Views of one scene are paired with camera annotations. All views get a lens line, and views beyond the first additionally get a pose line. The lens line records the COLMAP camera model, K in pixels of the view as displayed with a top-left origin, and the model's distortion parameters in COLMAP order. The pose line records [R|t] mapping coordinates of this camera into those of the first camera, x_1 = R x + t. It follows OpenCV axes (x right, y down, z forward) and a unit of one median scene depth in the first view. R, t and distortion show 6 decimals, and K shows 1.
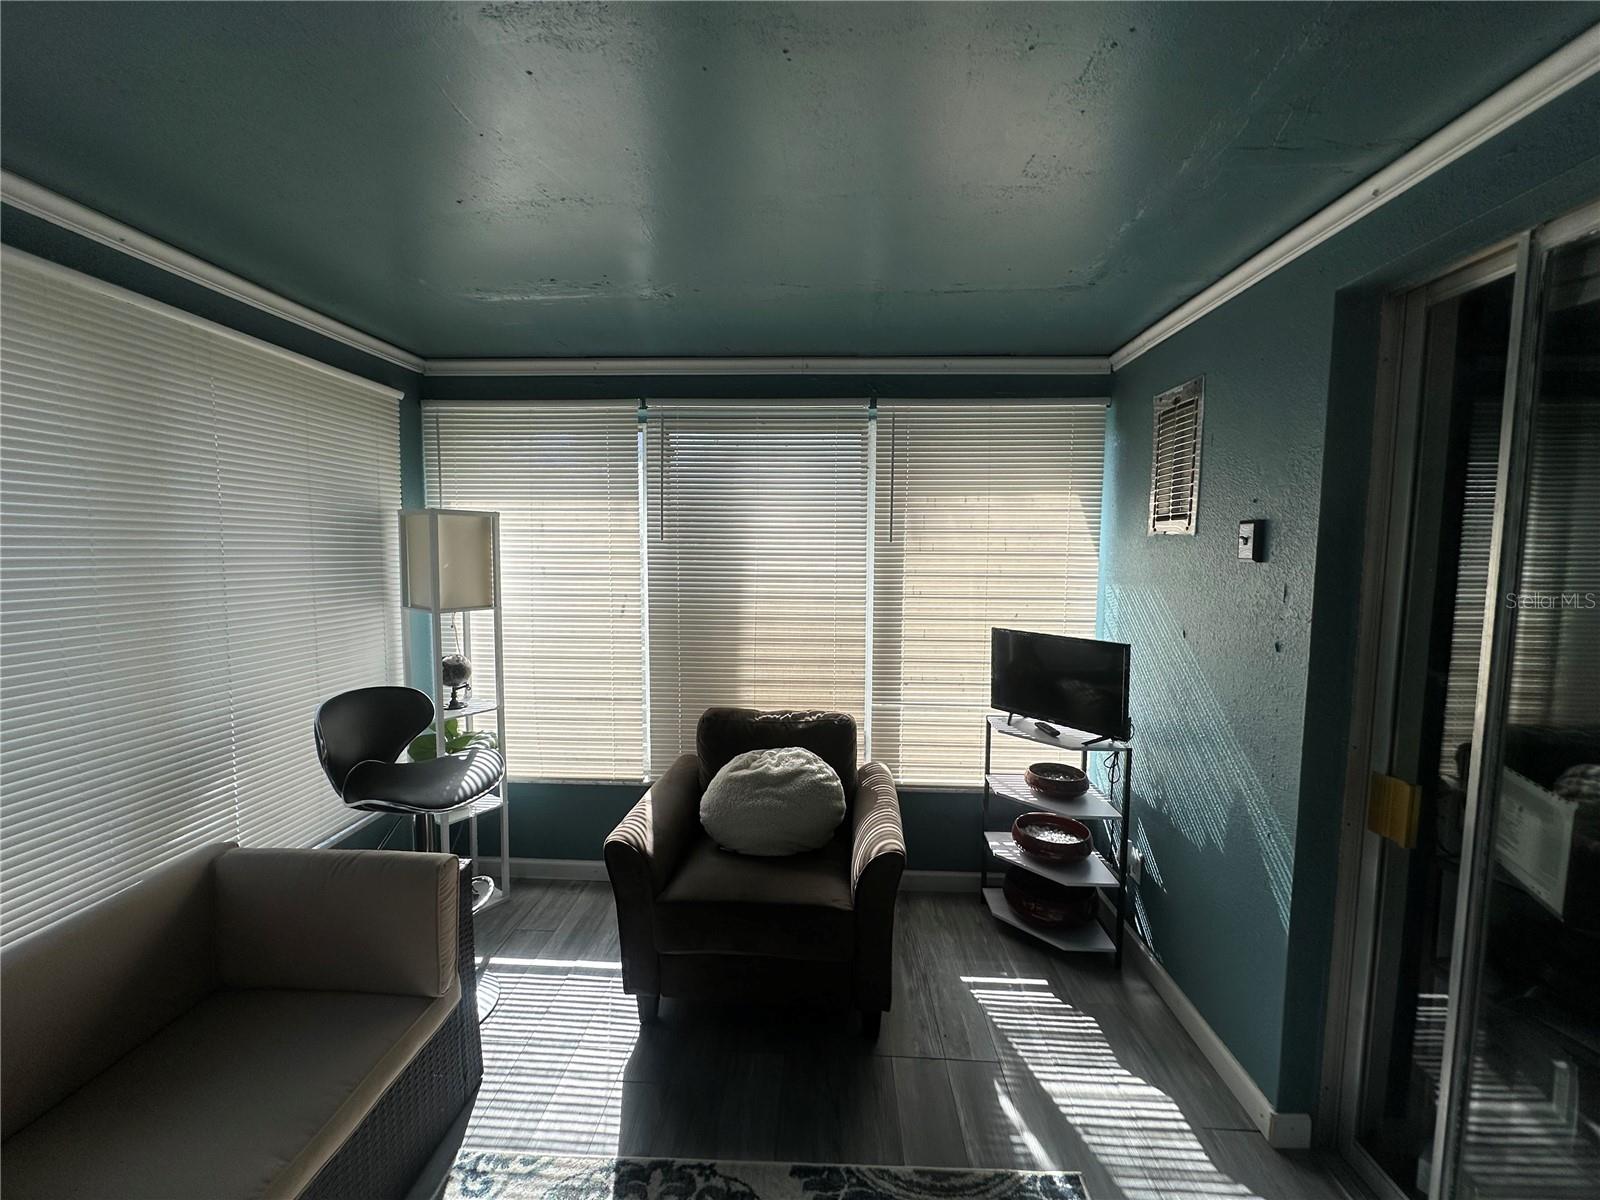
lens RADIAL K [[637.8, 0, 794.7], [0, 637.8, 602.5], [0, 0, 1]] dist [-0.002609, -0.000360]
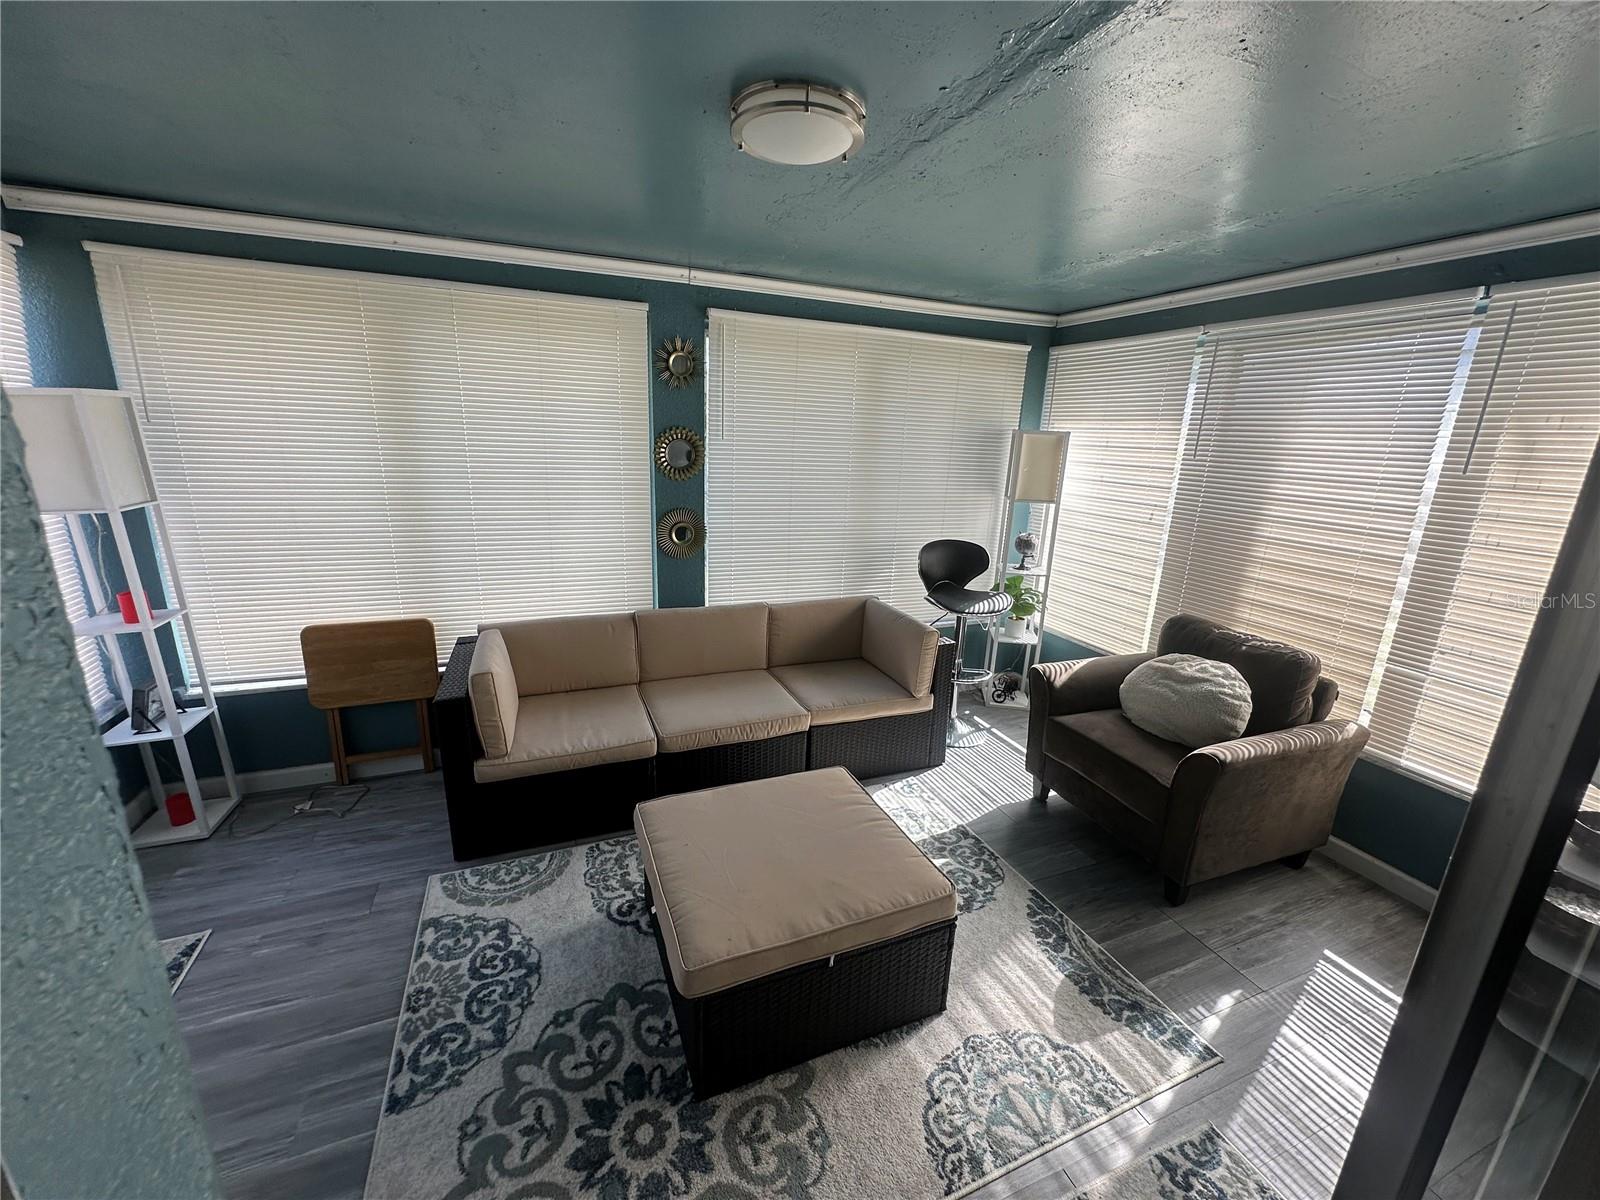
lens RADIAL K [[637.8, 0, 794.7], [0, 637.8, 602.5], [0, 0, 1]] dist [-0.002609, -0.000360]
pose [[0.415735, 0.243095, -0.876396, 0.594221], [-0.105706, 0.970001, 0.218915, -0.027433], [0.903322, 0.001629, 0.428960, -0.104125]]
